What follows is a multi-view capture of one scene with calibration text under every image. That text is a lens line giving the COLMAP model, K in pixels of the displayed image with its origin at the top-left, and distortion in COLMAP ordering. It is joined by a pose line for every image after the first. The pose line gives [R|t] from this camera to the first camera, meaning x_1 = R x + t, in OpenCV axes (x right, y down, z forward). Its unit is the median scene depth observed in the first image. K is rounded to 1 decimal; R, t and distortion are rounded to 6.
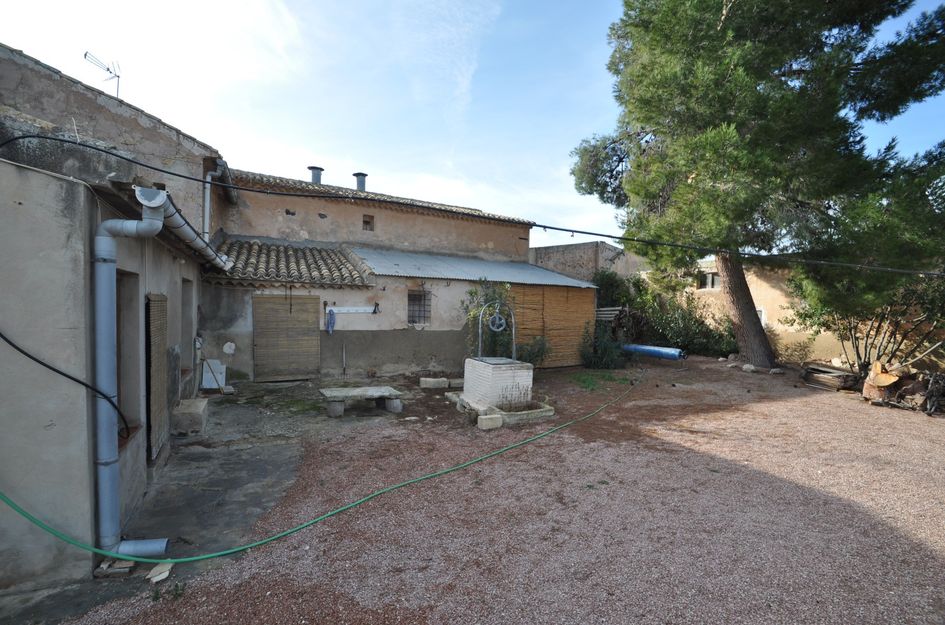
lens RADIAL K [[418.4, 0, 470.3], [0, 418.4, 319.3], [0, 0, 1]] dist [-0.008673, -0.005527]
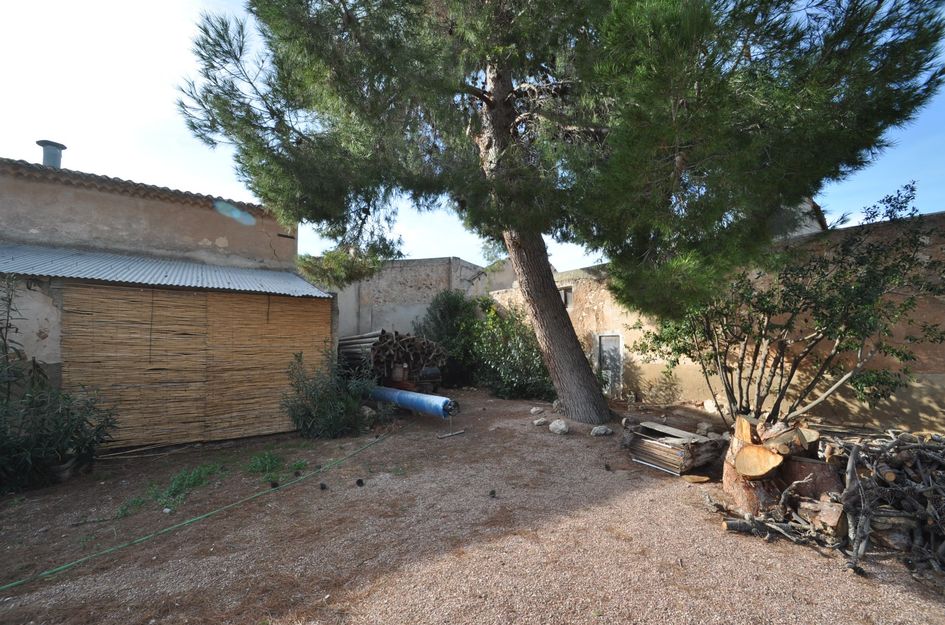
lens RADIAL K [[418.4, 0, 470.2], [0, 418.4, 319.9], [0, 0, 1]] dist [-0.008673, -0.005527]
pose [[0.990466, -0.011999, 0.137232, 0.432900], [0.024909, 0.995378, -0.092752, 0.018016], [-0.135485, 0.095286, 0.986187, 0.394755]]
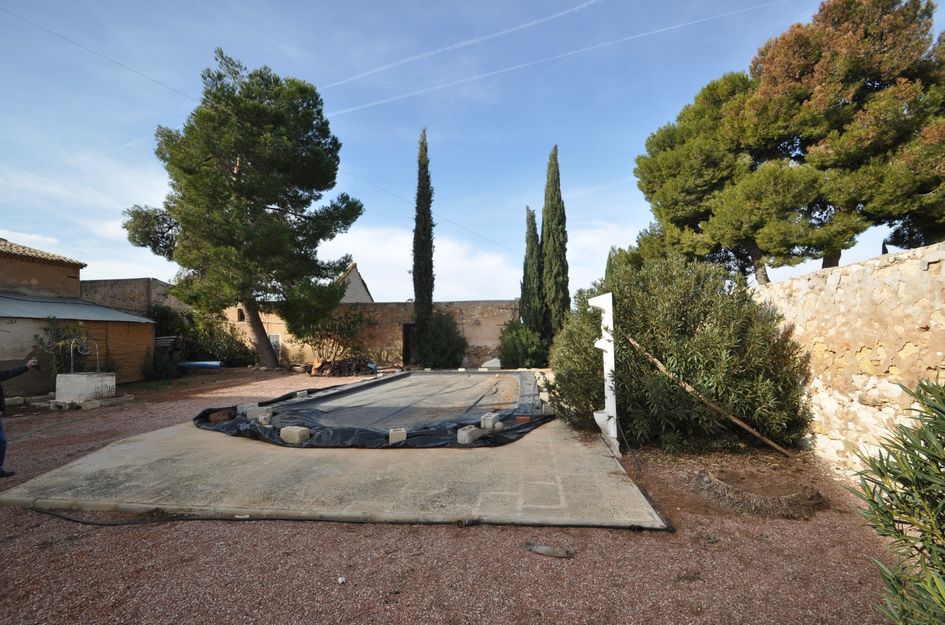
lens RADIAL K [[418.4, 0, 483.5], [0, 418.4, 336.3], [0, 0, 1]] dist [-0.008673, -0.005527]
pose [[0.555418, -0.031514, 0.830974, -0.240155], [0.049134, 0.998779, 0.005036, 0.016905], [-0.830118, 0.038032, 0.556289, -0.674796]]
